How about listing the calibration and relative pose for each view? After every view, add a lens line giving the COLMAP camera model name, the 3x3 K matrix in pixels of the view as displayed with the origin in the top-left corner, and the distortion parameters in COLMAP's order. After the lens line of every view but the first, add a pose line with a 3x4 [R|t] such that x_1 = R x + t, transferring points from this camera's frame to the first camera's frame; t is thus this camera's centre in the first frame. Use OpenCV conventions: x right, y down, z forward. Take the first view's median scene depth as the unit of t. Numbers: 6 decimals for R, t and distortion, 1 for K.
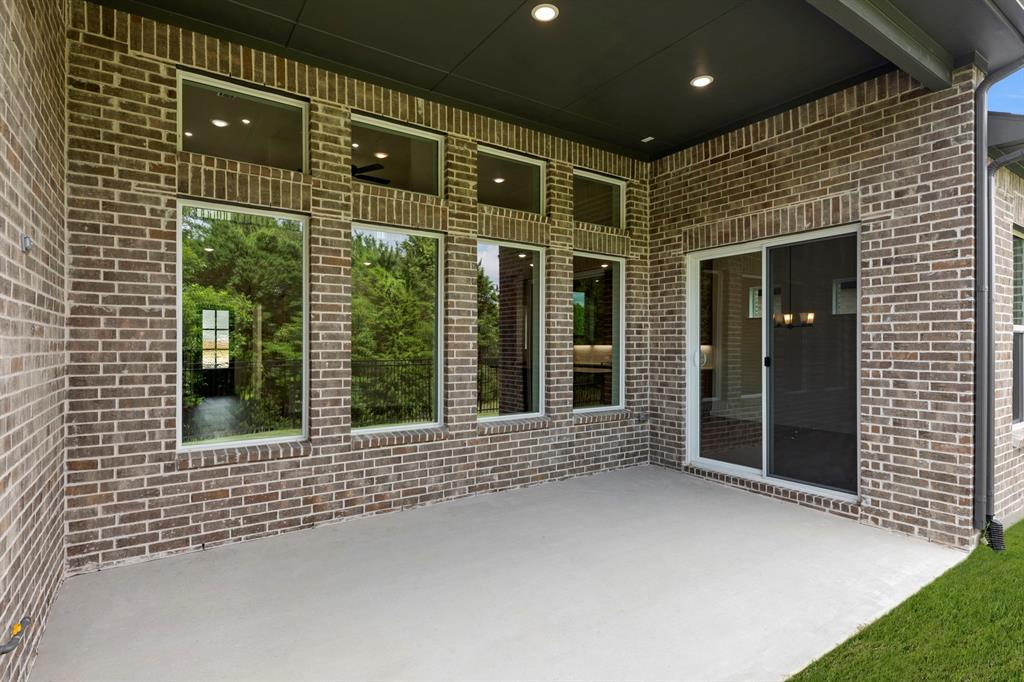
lens RADIAL K [[491.4, 0, 512.0], [0, 491.4, 341.0], [0, 0, 1]] dist [0.002209, 0.000334]
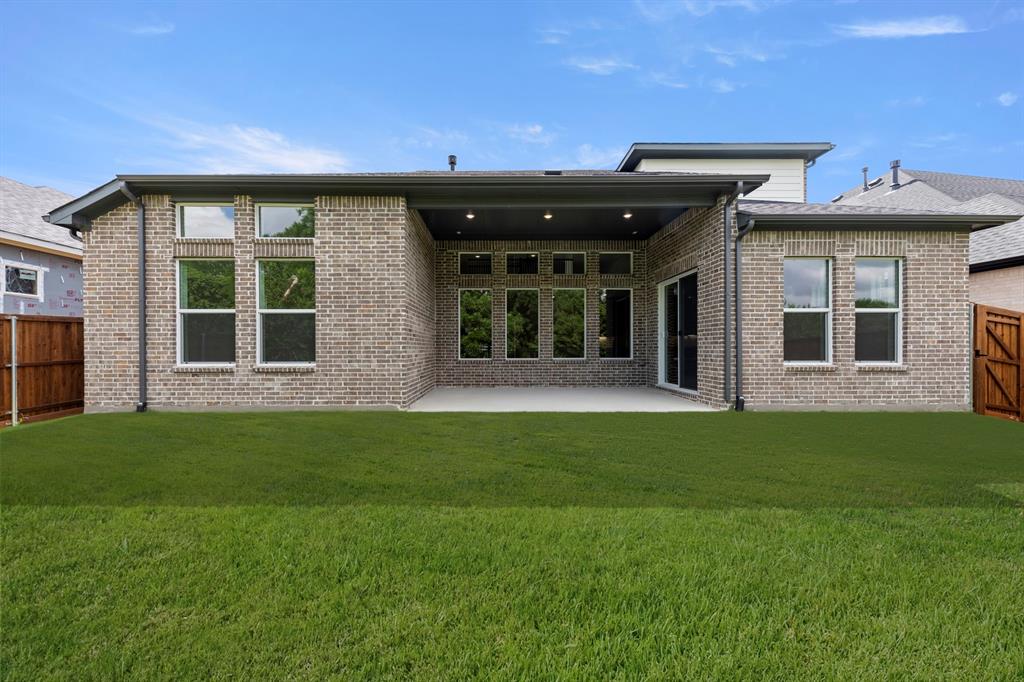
lens RADIAL K [[368.3, 0, 512.0], [0, 368.3, 341.0], [0, 0, 1]] dist [0.000341, -0.000059]
pose [[0.829780, -0.013052, -0.557938, 0.960683], [0.004536, 0.999851, -0.016642, 0.118837], [0.558072, 0.011278, 0.829716, -0.846277]]
